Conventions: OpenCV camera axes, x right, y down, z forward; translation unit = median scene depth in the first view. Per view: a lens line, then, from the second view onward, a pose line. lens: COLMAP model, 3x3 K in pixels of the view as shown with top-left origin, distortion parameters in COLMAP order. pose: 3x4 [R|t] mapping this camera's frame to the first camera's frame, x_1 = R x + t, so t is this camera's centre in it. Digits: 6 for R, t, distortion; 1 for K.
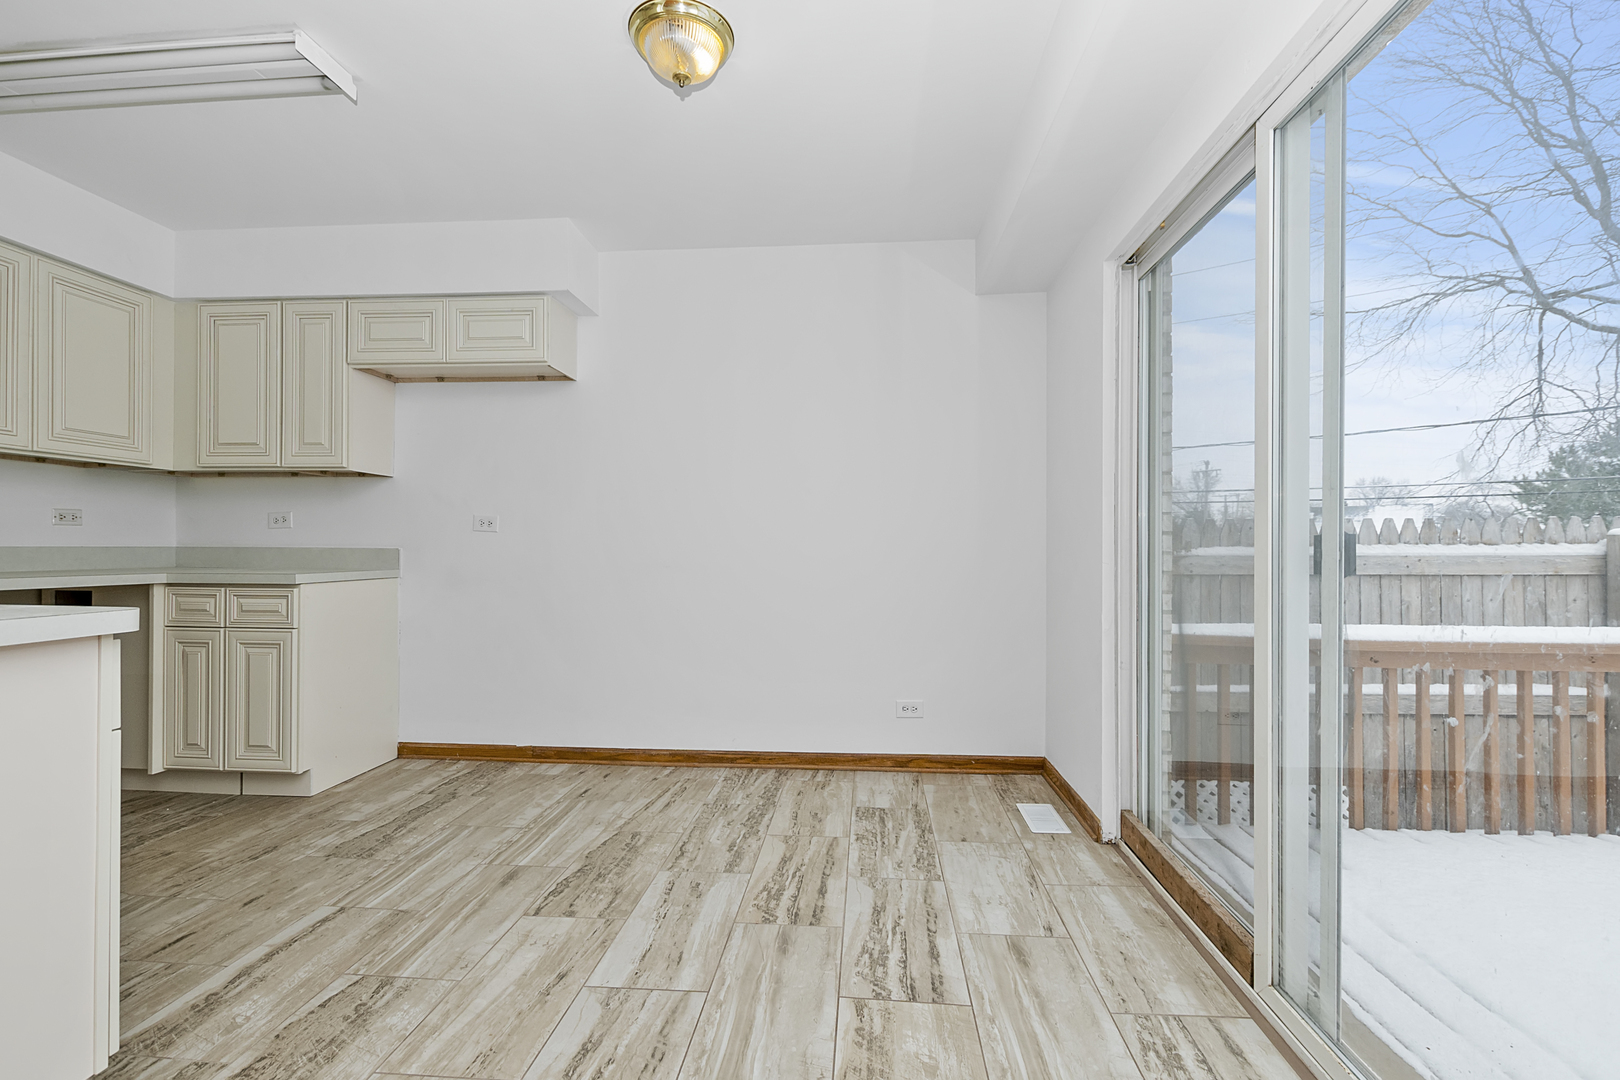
lens RADIAL K [[711.8, 0, 806.6], [0, 711.8, 539.9], [0, 0, 1]] dist [-0.000754, -0.002024]
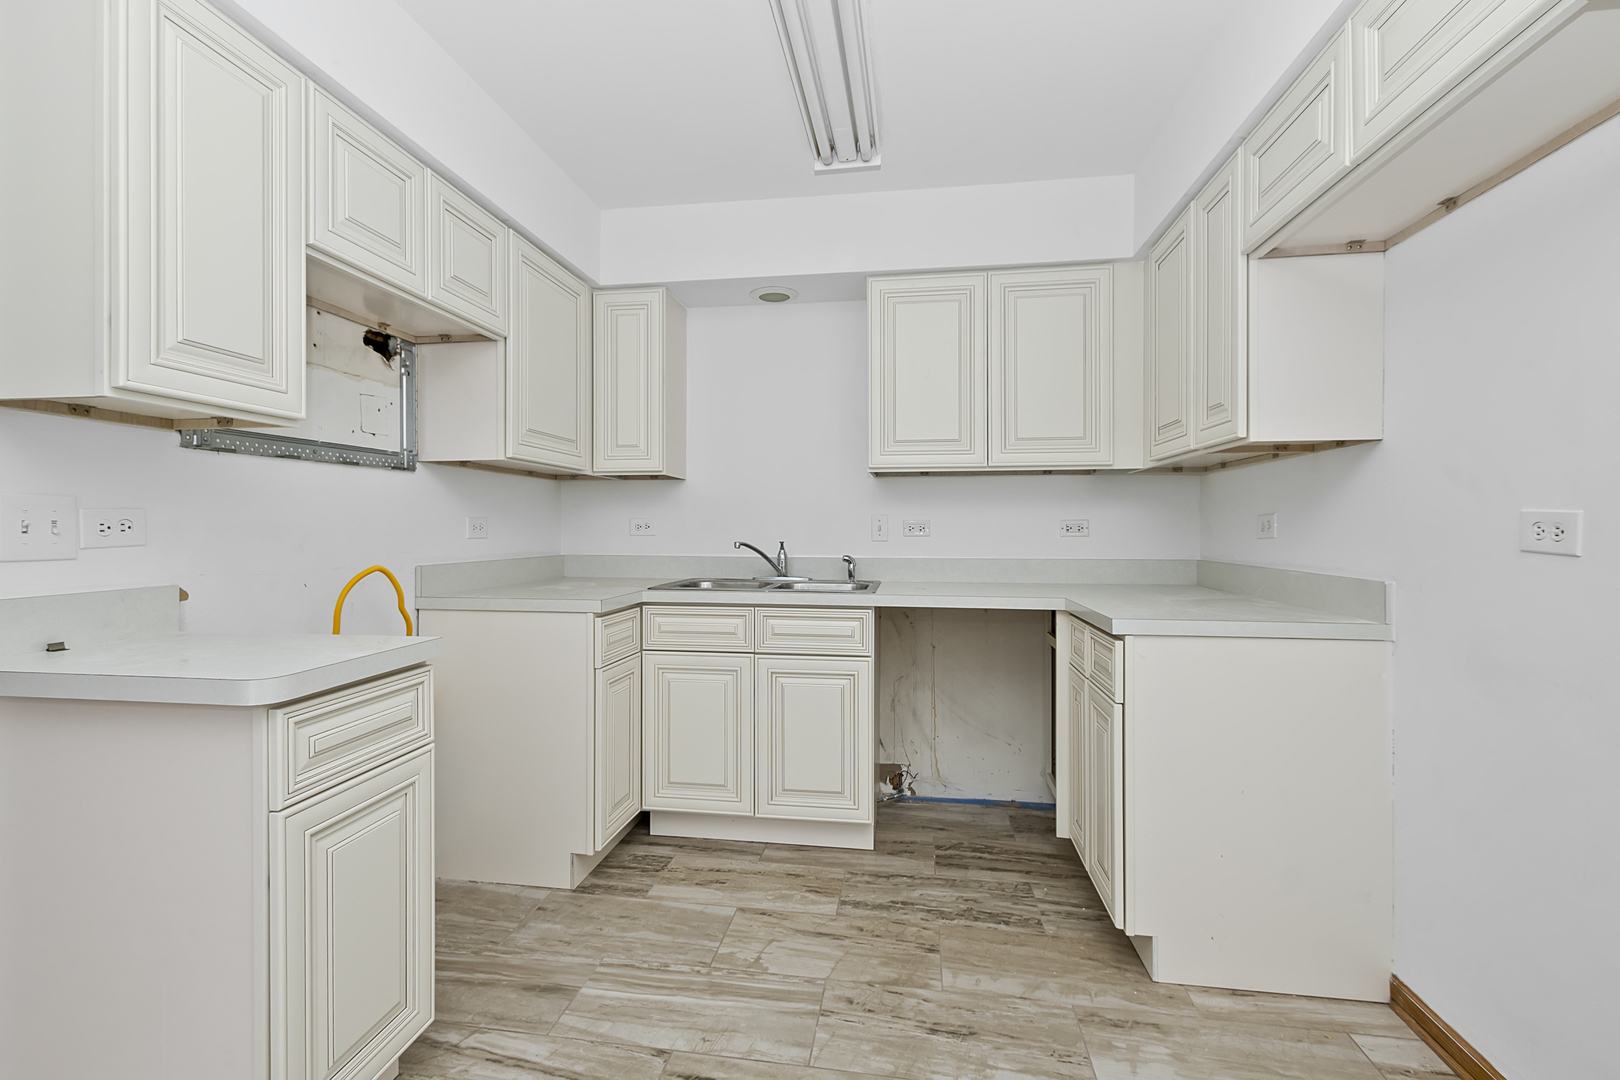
lens RADIAL K [[711.8, 0, 808.5], [0, 711.8, 530.3], [0, 0, 1]] dist [-0.000754, -0.002024]
pose [[-0.058136, -0.007535, -0.998280, -0.062714], [-0.000337, 0.999972, -0.007528, -0.023552], [0.998309, -0.000101, -0.058137, 0.717398]]
